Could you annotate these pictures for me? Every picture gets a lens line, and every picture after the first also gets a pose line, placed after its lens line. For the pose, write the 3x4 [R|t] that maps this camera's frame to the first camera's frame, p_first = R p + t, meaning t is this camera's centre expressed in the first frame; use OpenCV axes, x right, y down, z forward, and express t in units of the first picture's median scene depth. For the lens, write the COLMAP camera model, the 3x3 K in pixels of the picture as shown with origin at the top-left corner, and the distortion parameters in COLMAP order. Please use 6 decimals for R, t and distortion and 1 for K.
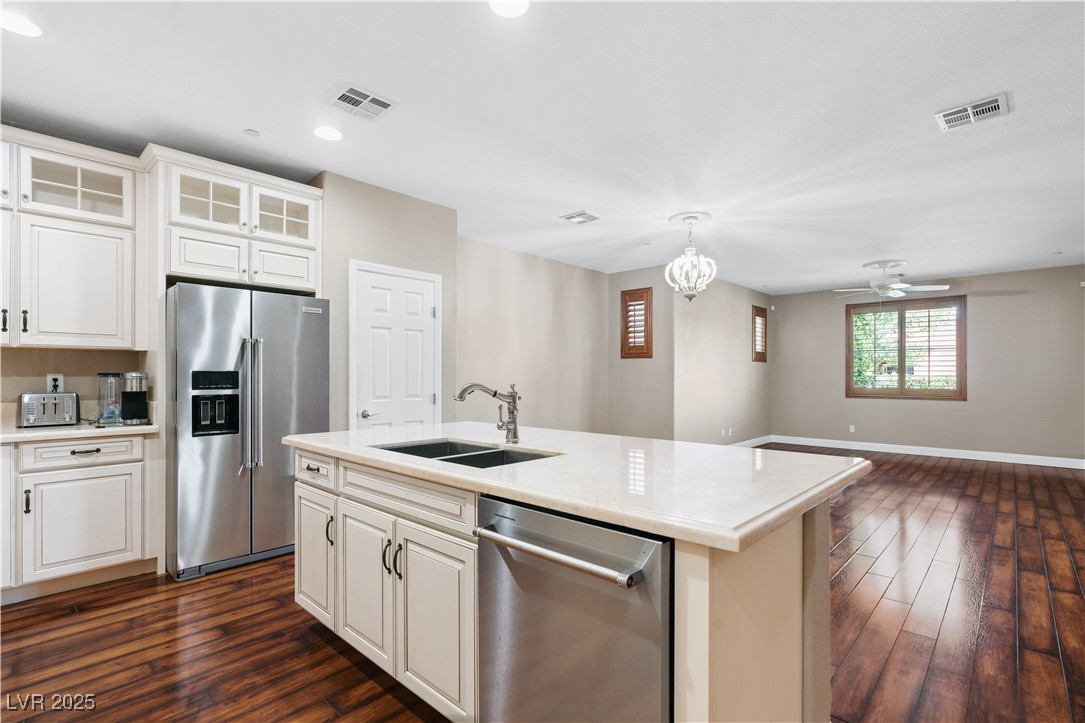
lens RADIAL K [[511.8, 0, 540.8], [0, 511.8, 373.7], [0, 0, 1]] dist [-0.005847, 0.000657]
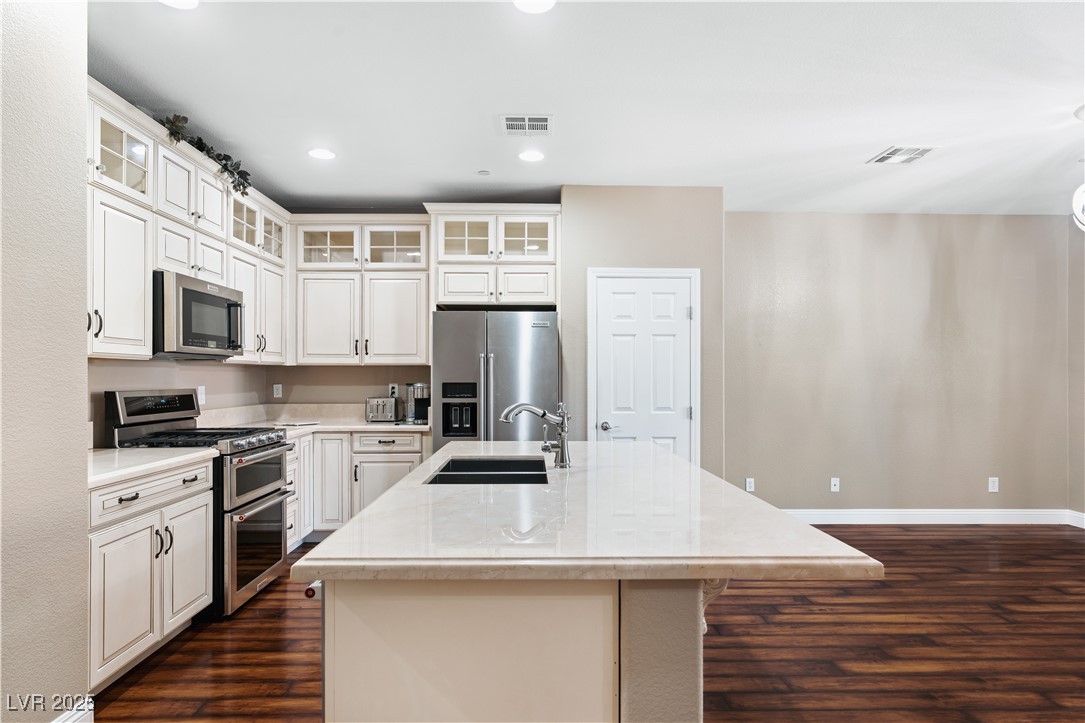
lens RADIAL K [[603.9, 0, 543.2], [0, 603.9, 375.2], [0, 0, 1]] dist [-0.001008, 0.003516]
pose [[0.699101, -0.001043, -0.715023, 0.354216], [0.001236, 0.999999, -0.000250, -0.015354], [0.715022, -0.000709, 0.699101, 0.112114]]
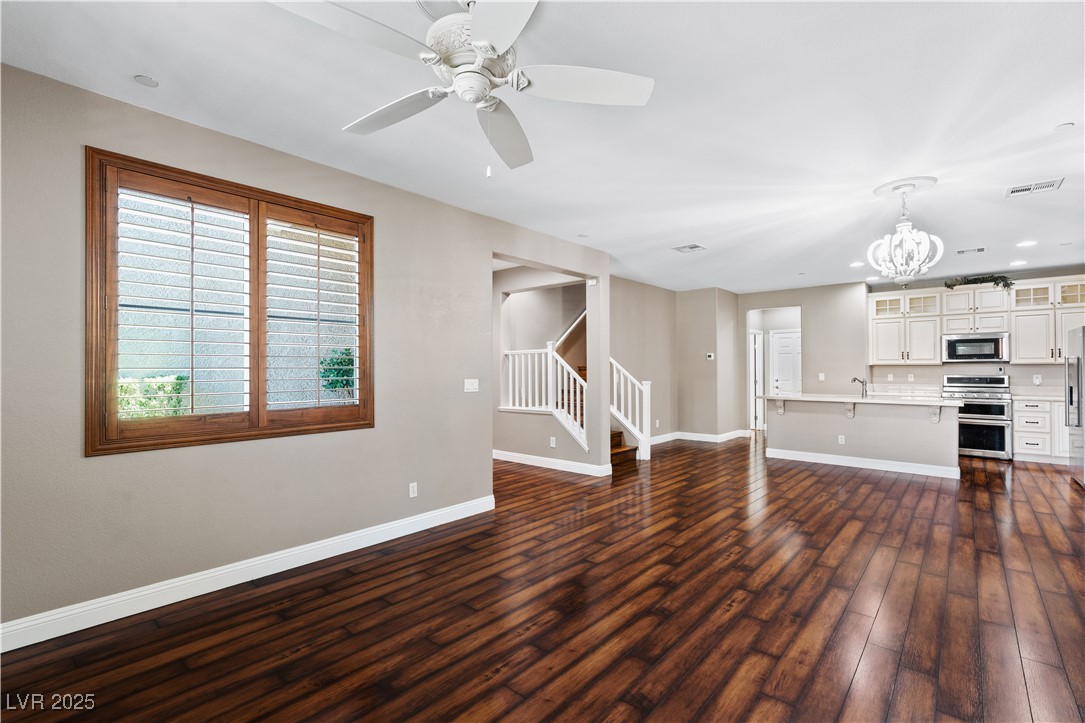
lens RADIAL K [[478.1, 0, 542.5], [0, 478.1, 361.5], [0, 0, 1]] dist [-0.008532, 0.000455]
pose [[-0.999768, -0.002581, -0.021388, 0.982386], [-0.002150, 0.999795, -0.020153, -0.008567], [0.021436, -0.020103, -0.999568, 1.931102]]
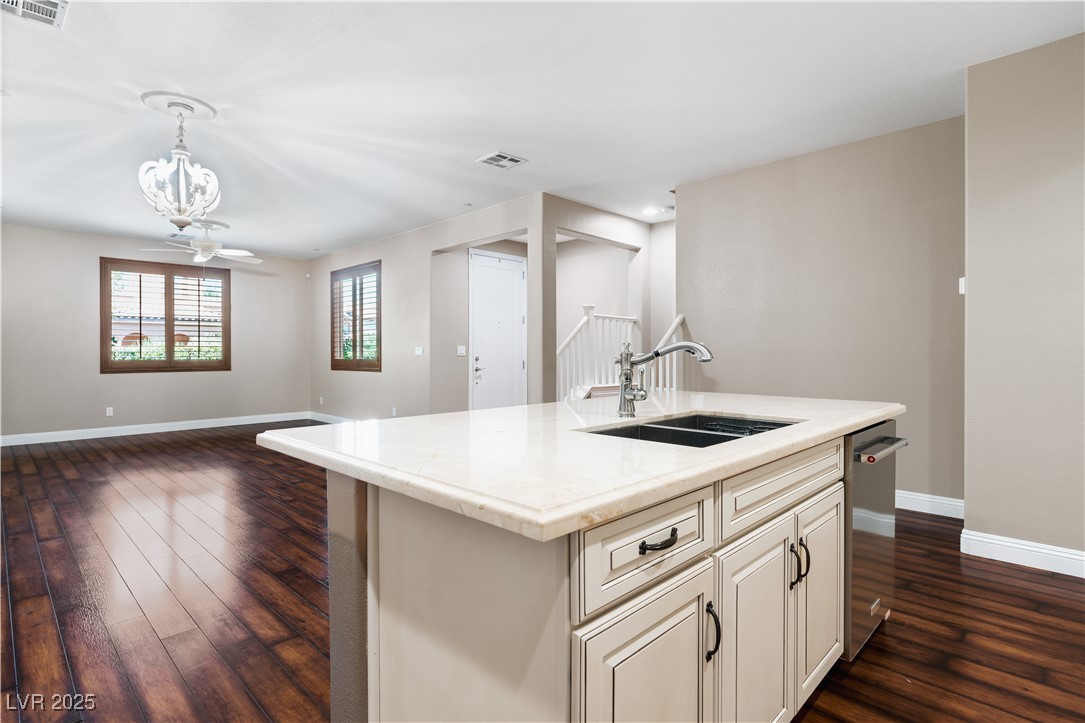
lens RADIAL K [[541.6, 0, 548.1], [0, 541.6, 354.0], [0, 0, 1]] dist [-0.000949, -0.000132]
pose [[0.018366, -0.007490, 0.999803, -0.457934], [-0.002928, 0.999967, 0.007545, 0.015490], [-0.999827, -0.003066, 0.018344, 0.559497]]
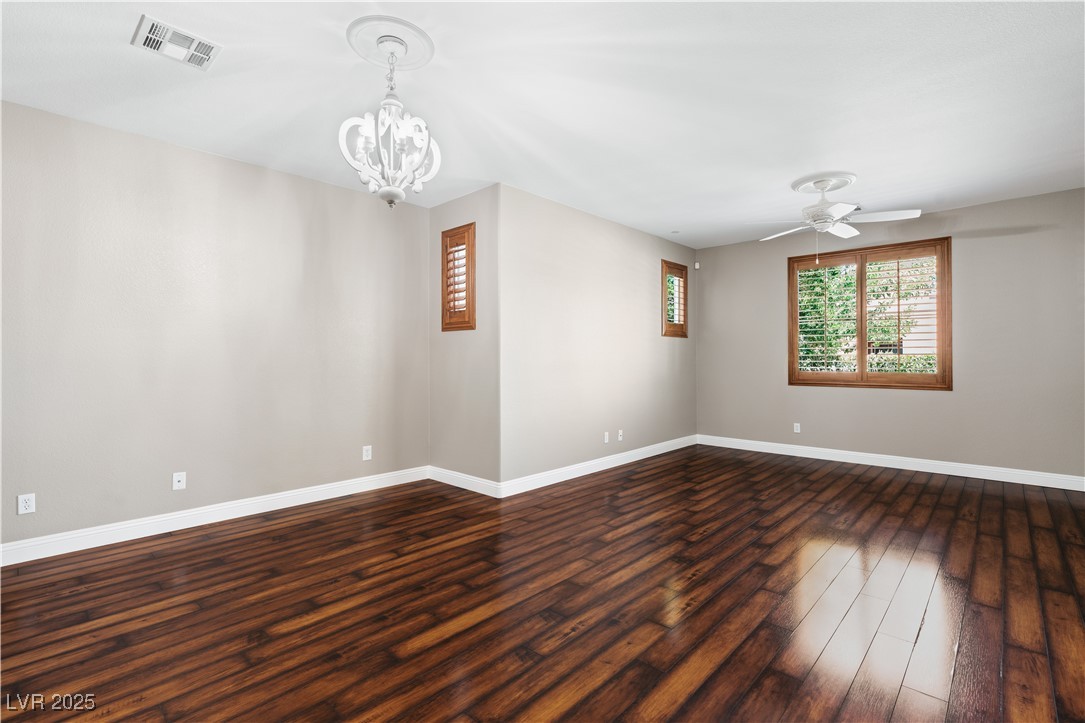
lens RADIAL K [[502.4, 0, 548.6], [0, 502.4, 353.4], [0, 0, 1]] dist [-0.012312, 0.006706]
pose [[0.999971, -0.006106, 0.004464, 0.492439], [0.006125, 0.999972, -0.004244, 0.005116], [-0.004438, 0.004271, 0.999981, 0.561512]]
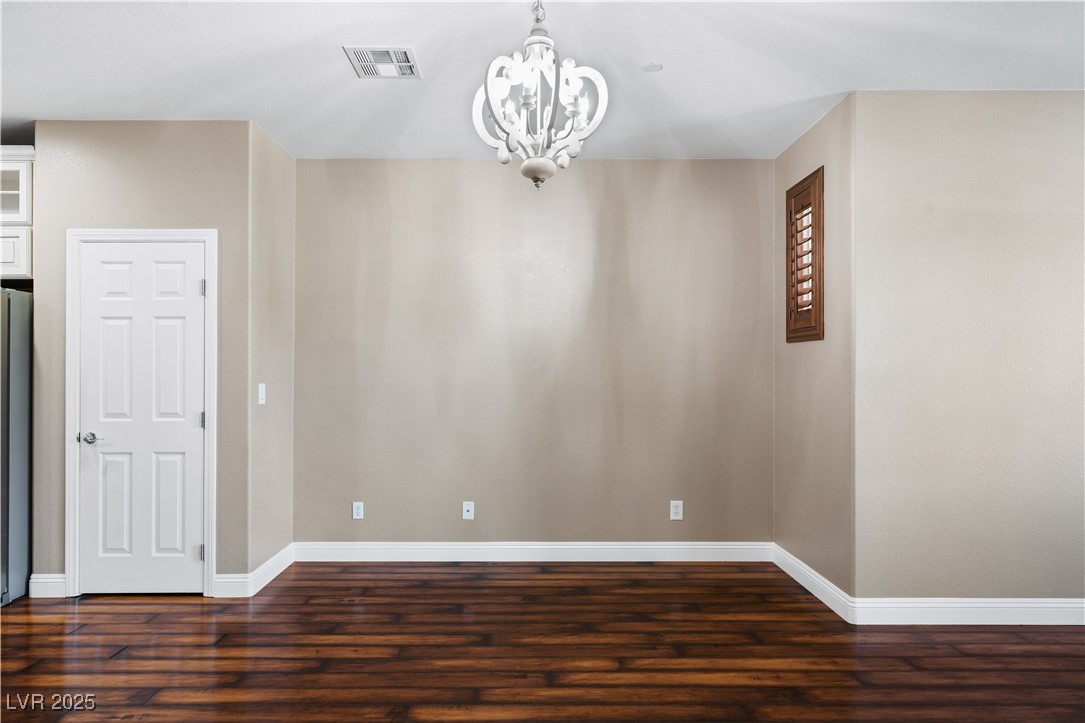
lens RADIAL K [[642.3, 0, 528.3], [0, 642.3, 362.4], [0, 0, 1]] dist [0.004433, -0.001493]
pose [[0.683280, -0.012897, -0.730043, 0.687154], [0.006456, 0.999912, -0.011621, -0.012596], [0.730128, 0.003227, 0.683303, 0.757951]]
